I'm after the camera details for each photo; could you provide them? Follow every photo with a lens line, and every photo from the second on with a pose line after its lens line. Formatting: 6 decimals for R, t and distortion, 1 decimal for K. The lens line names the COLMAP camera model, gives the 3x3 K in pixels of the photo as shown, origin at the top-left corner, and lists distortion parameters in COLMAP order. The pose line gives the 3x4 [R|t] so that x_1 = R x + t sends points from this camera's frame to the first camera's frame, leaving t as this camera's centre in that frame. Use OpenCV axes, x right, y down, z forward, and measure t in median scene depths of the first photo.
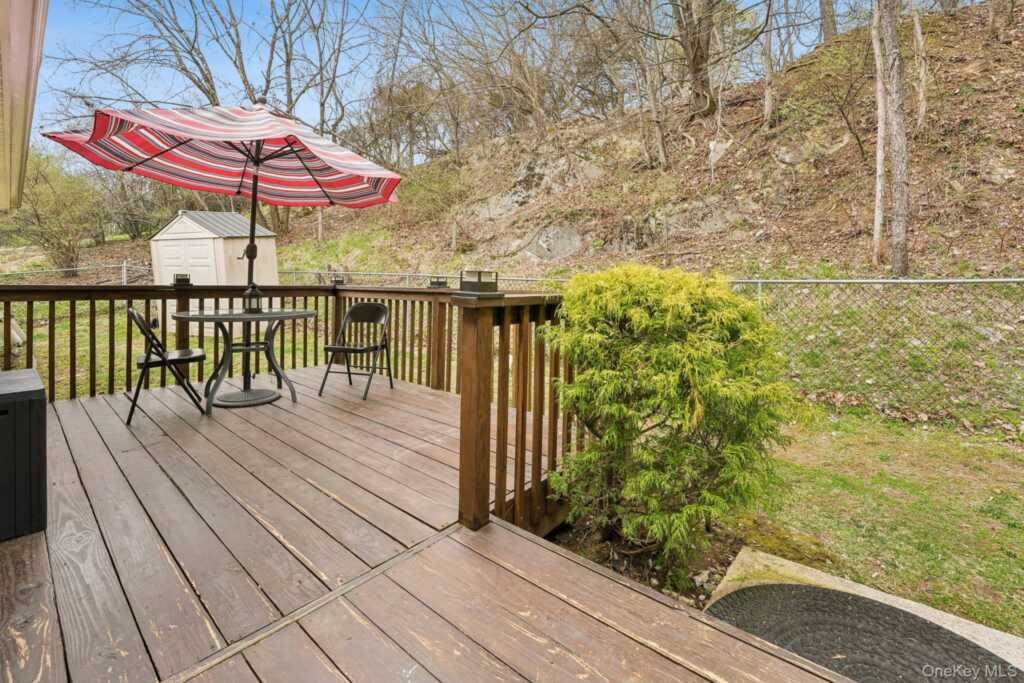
lens RADIAL K [[424.0, 0, 526.6], [0, 424.0, 287.3], [0, 0, 1]] dist [-0.018980, 0.001673]
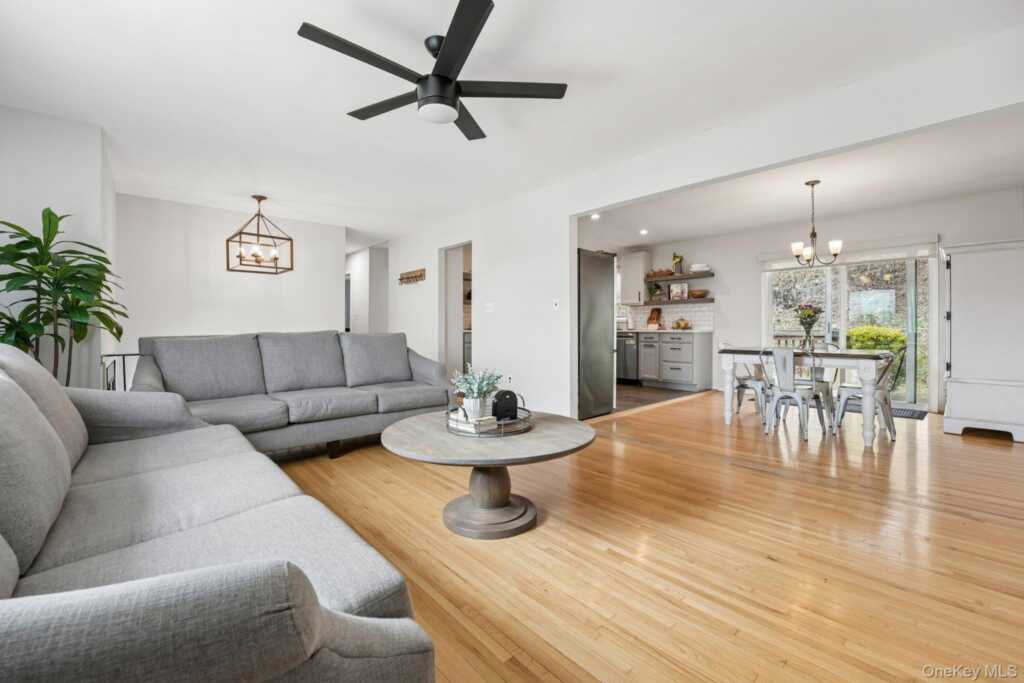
lens RADIAL K [[424.0, 0, 514.4], [0, 424.0, 335.0], [0, 0, 1]] dist [-0.018980, 0.001673]
pose [[0.991690, -0.006659, -0.128476, -0.549277], [0.006832, 0.999976, 0.000913, -0.000381], [0.128466, -0.001783, 0.991712, -0.707697]]
